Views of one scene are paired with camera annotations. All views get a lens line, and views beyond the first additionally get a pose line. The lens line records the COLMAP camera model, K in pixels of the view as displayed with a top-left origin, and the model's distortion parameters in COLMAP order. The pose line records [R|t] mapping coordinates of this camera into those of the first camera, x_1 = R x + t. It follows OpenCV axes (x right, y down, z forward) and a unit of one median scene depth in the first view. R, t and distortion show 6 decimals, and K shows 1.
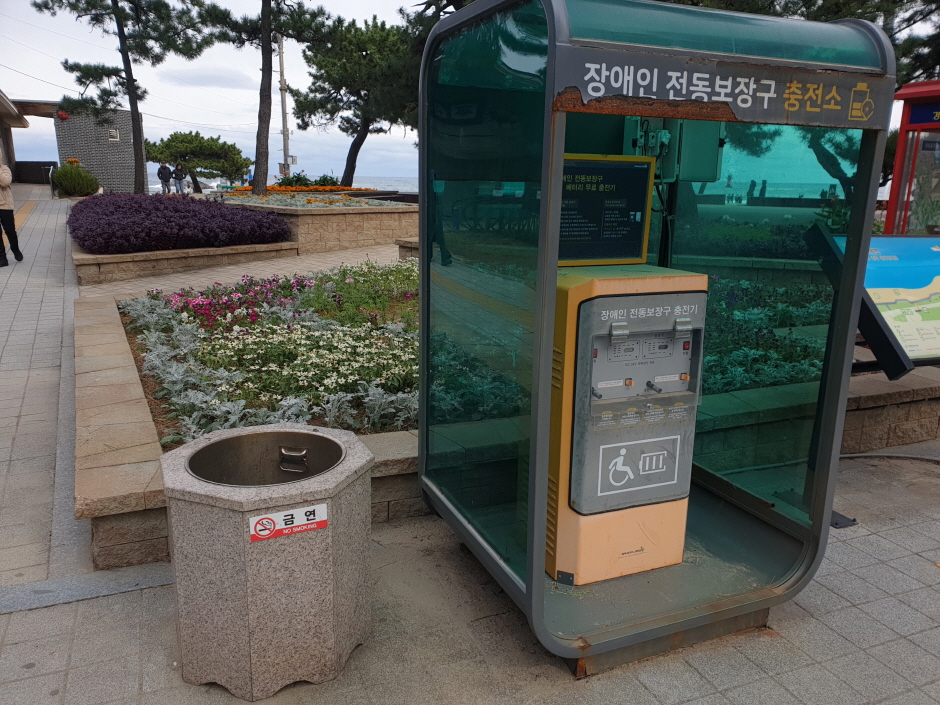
lens RADIAL K [[745.7, 0, 470.0], [0, 745.7, 352.5], [0, 0, 1]] dist [-0.035497, 0.078941]
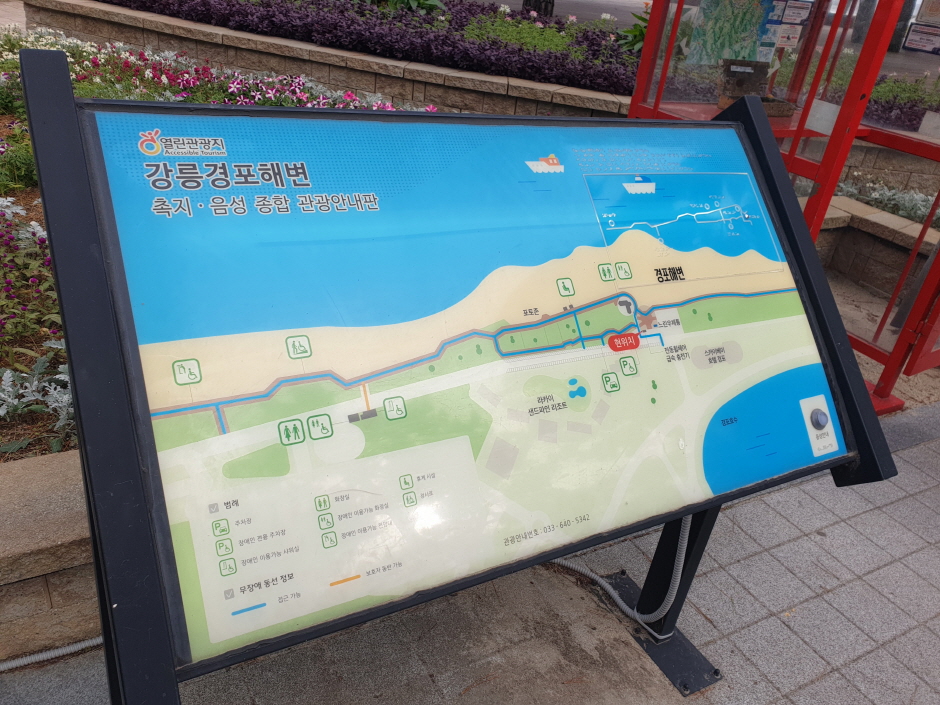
lens RADIAL K [[745.7, 0, 470.0], [0, 745.7, 352.5], [0, 0, 1]] dist [-0.035497, 0.078941]
pose [[0.988704, 0.034367, 0.145889, 0.948343], [-0.072779, 0.960987, 0.266849, -0.251447], [-0.131026, -0.274452, 0.952632, 1.149222]]
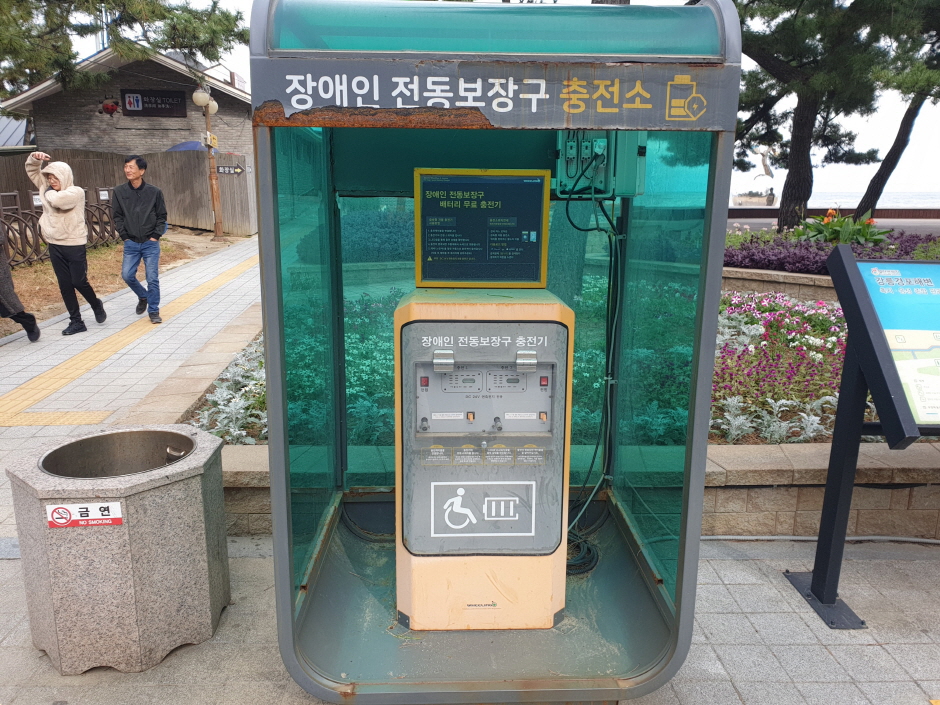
lens RADIAL K [[737.6, 0, 472.1], [0, 737.6, 348.8], [0, 0, 1]] dist [0.012637, -0.003132]
pose [[0.933230, 0.062955, -0.353720, 0.628103], [-0.071853, 0.997342, -0.012064, -0.038182], [0.352020, 0.036675, 0.935274, 0.178499]]
